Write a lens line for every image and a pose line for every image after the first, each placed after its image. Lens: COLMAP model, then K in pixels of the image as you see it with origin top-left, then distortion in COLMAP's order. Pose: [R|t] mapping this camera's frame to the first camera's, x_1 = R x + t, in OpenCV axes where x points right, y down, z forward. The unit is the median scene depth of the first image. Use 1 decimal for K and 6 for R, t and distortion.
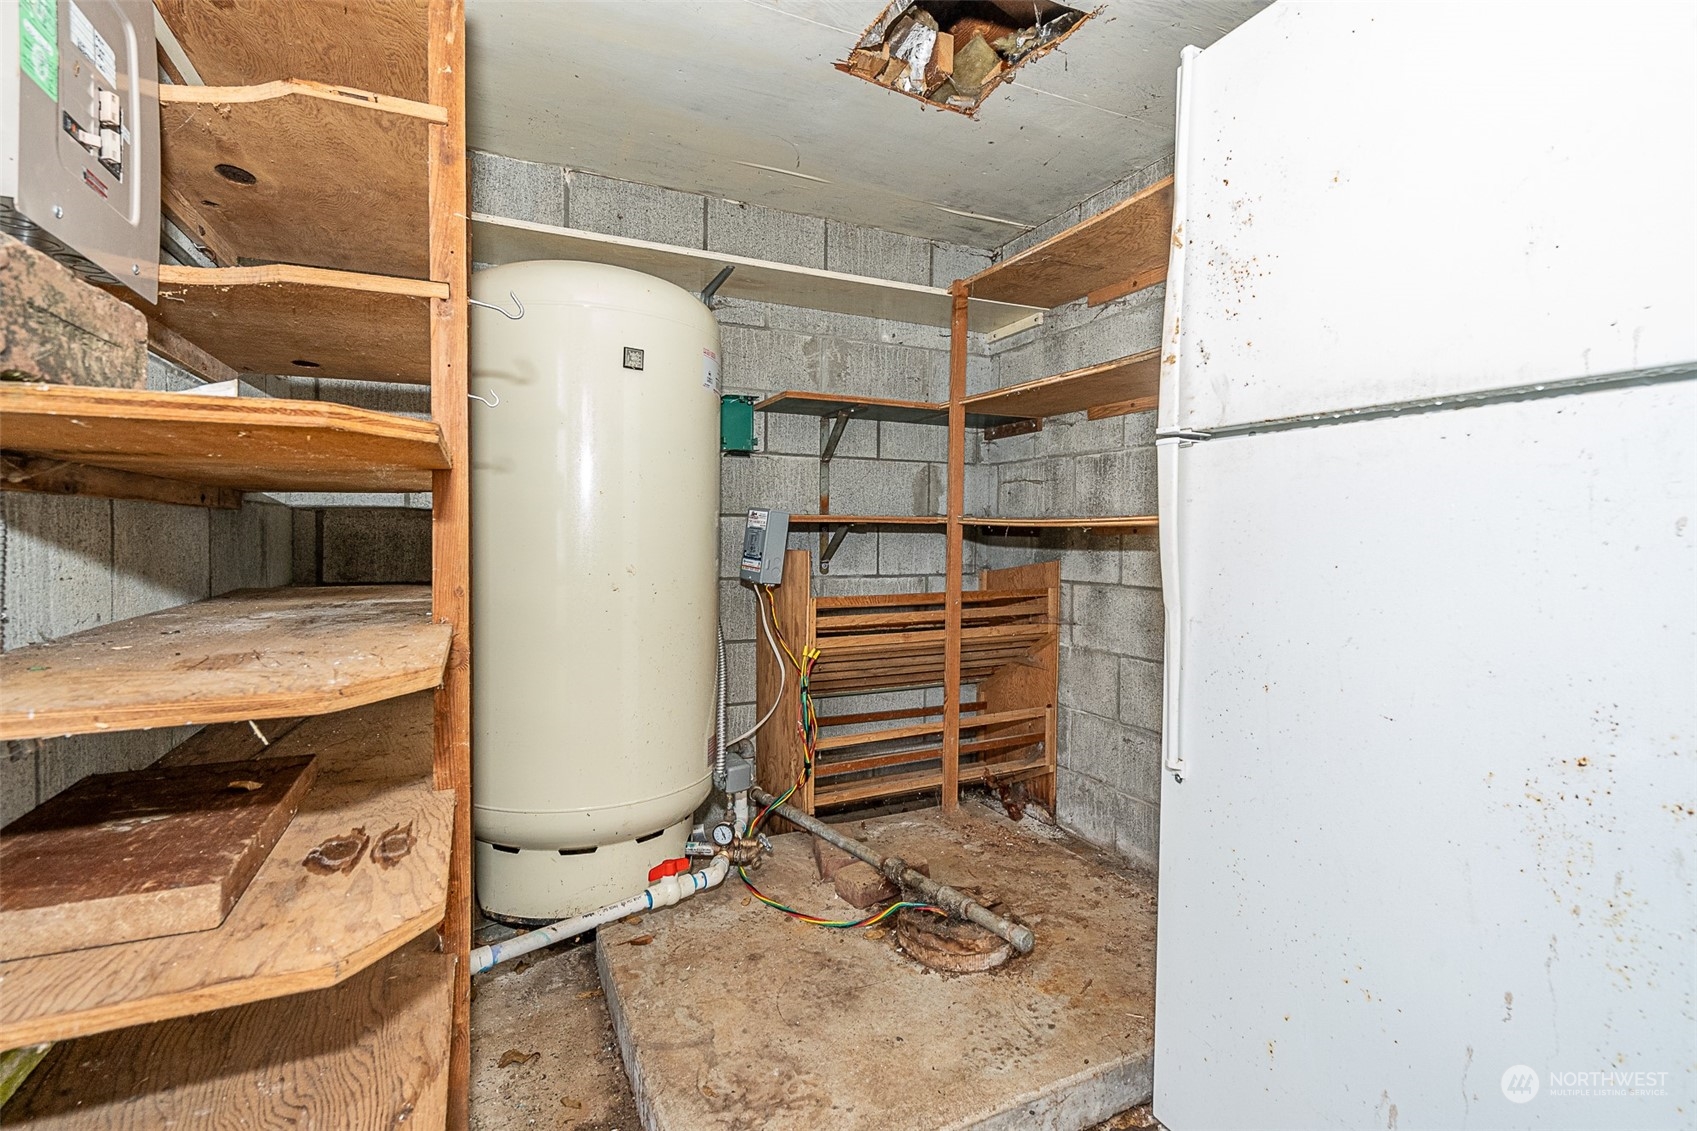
lens RADIAL K [[774.1, 0, 836.6], [0, 774.1, 549.5], [0, 0, 1]] dist [-0.007384, 0.002984]
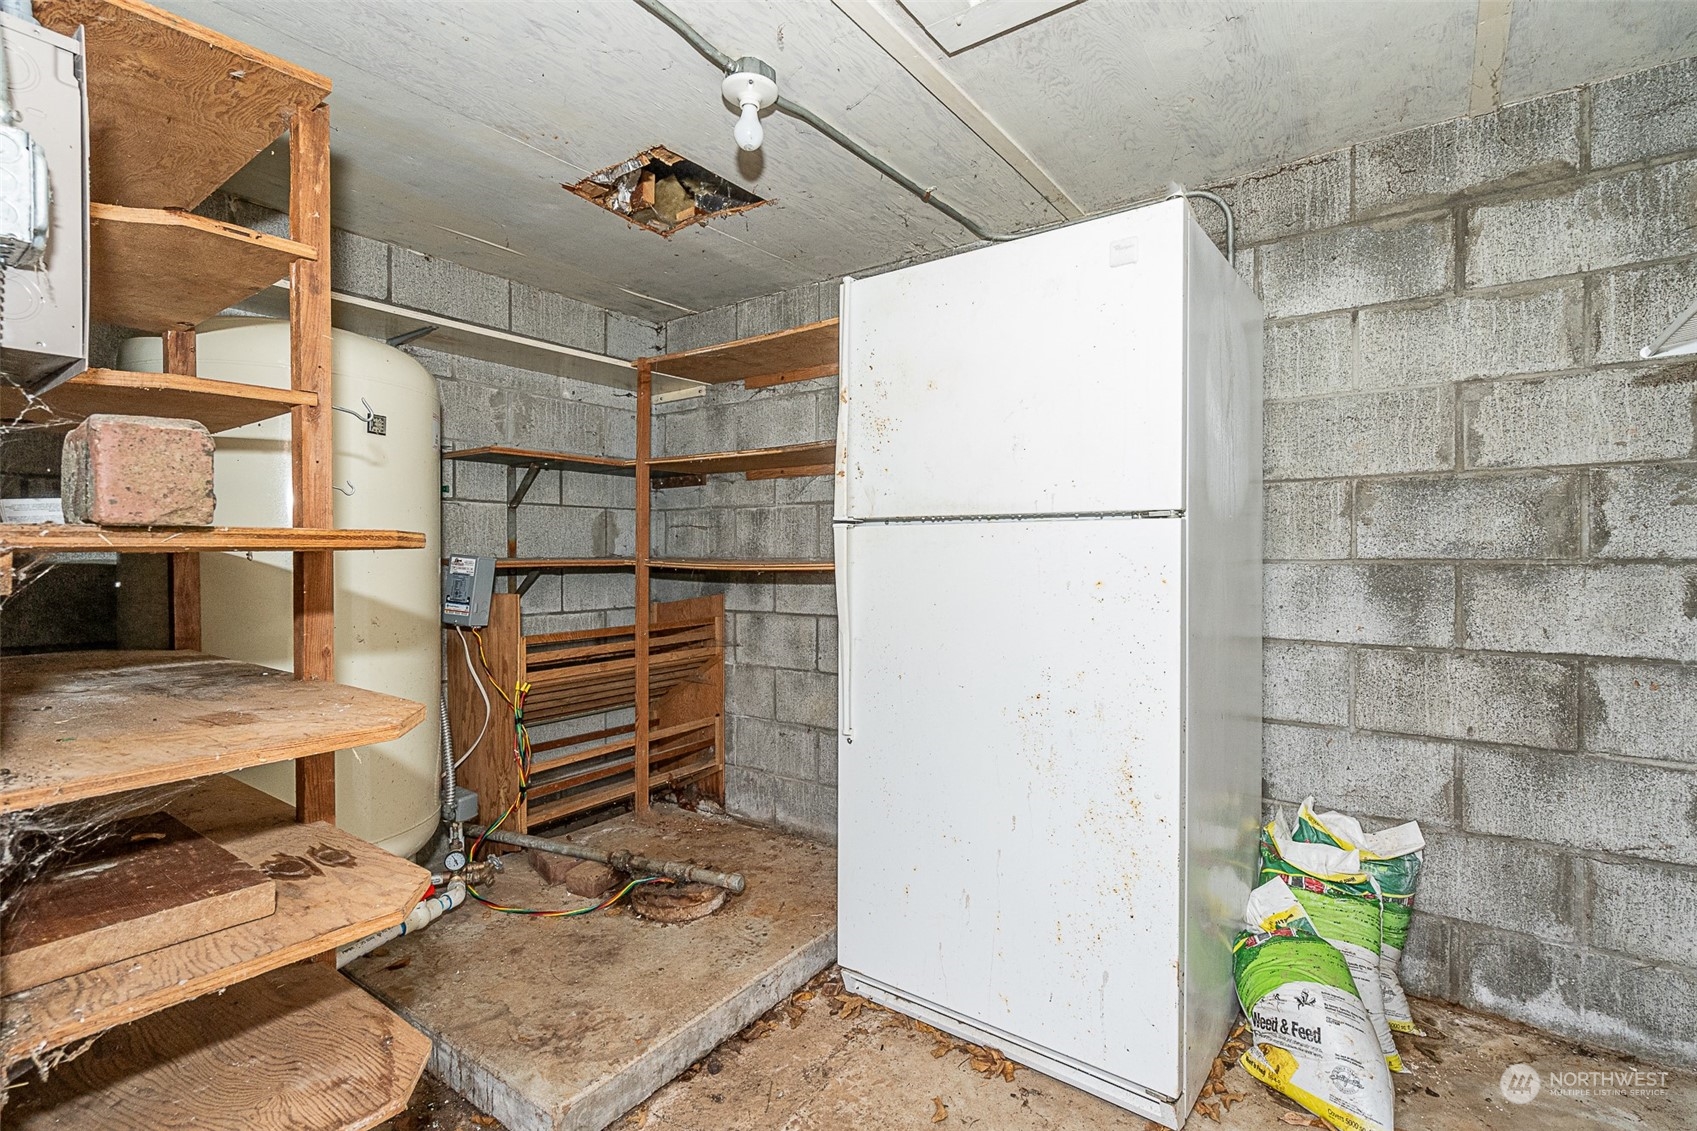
lens RADIAL K [[774.1, 0, 853.2], [0, 774.1, 562.2], [0, 0, 1]] dist [-0.007384, 0.002984]
pose [[0.870261, -0.011525, 0.492456, -0.183832], [0.018186, 0.999796, -0.008739, -0.029301], [-0.492256, 0.016561, 0.870293, -0.215043]]
